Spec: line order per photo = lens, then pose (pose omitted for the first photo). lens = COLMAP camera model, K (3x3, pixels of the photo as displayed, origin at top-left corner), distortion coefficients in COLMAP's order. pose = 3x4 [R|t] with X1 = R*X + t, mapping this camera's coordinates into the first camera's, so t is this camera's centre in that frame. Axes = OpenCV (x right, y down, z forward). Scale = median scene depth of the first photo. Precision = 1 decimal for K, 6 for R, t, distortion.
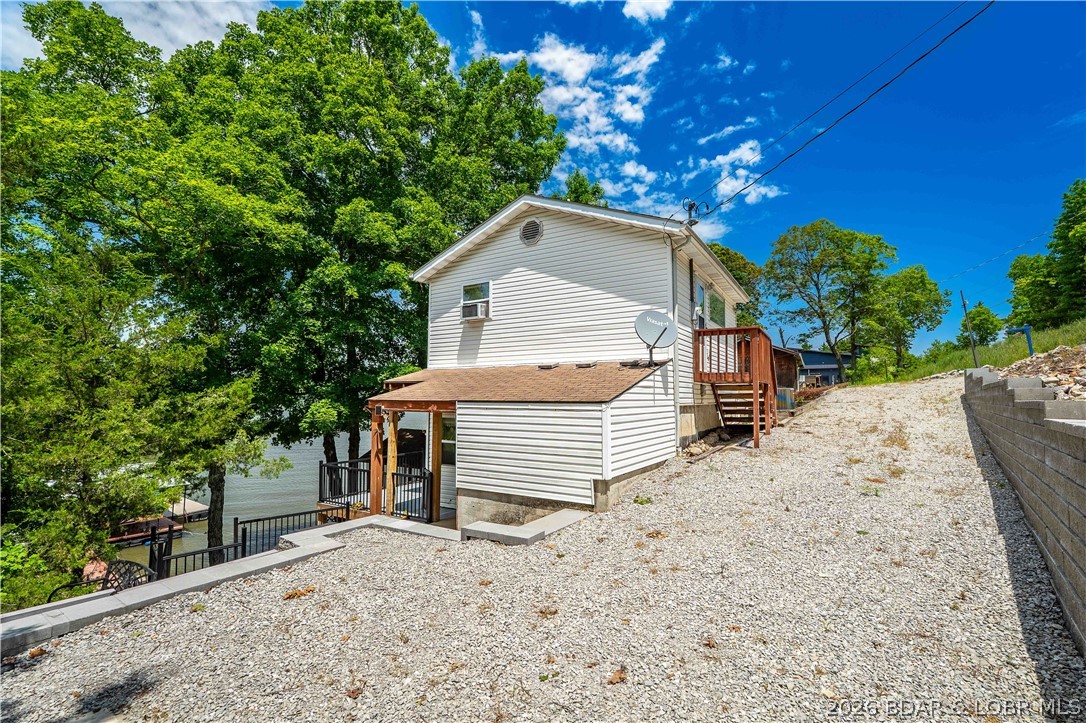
lens RADIAL K [[476.1, 0, 544.2], [0, 476.1, 360.0], [0, 0, 1]] dist [-0.007953, -0.000702]
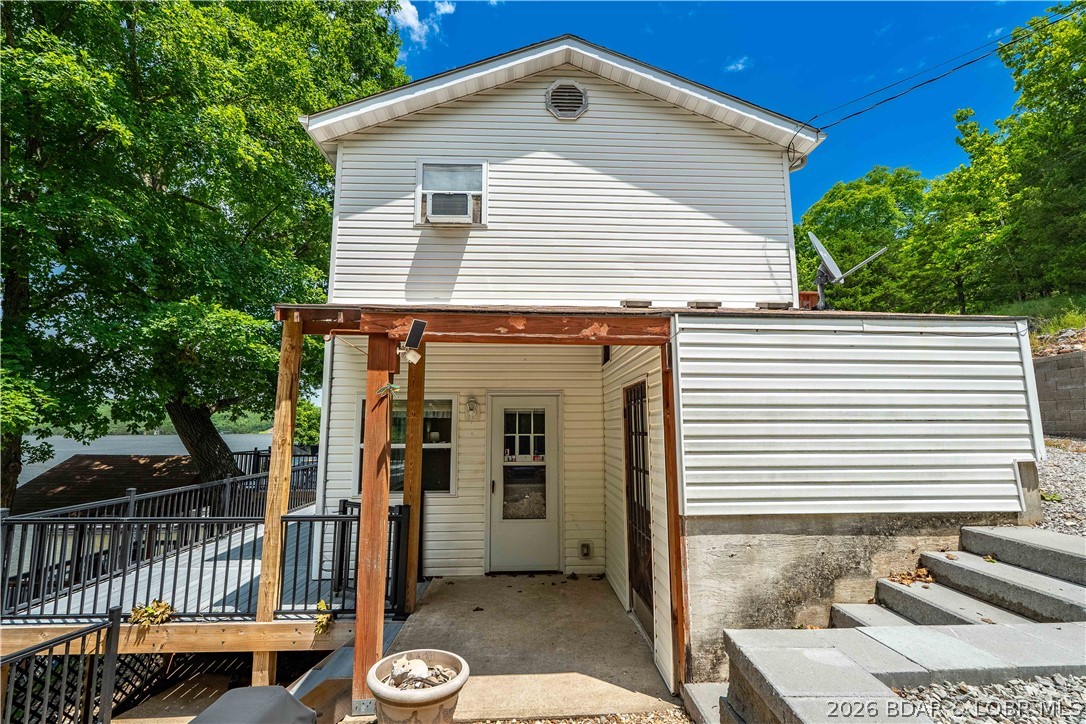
lens RADIAL K [[476.1, 0, 541.8], [0, 476.1, 362.5], [0, 0, 1]] dist [-0.007953, -0.000702]
pose [[0.827680, 0.075118, 0.556150, -0.366924], [-0.041744, 0.996497, -0.072469, 0.117219], [-0.559646, 0.036765, 0.827916, 0.499574]]
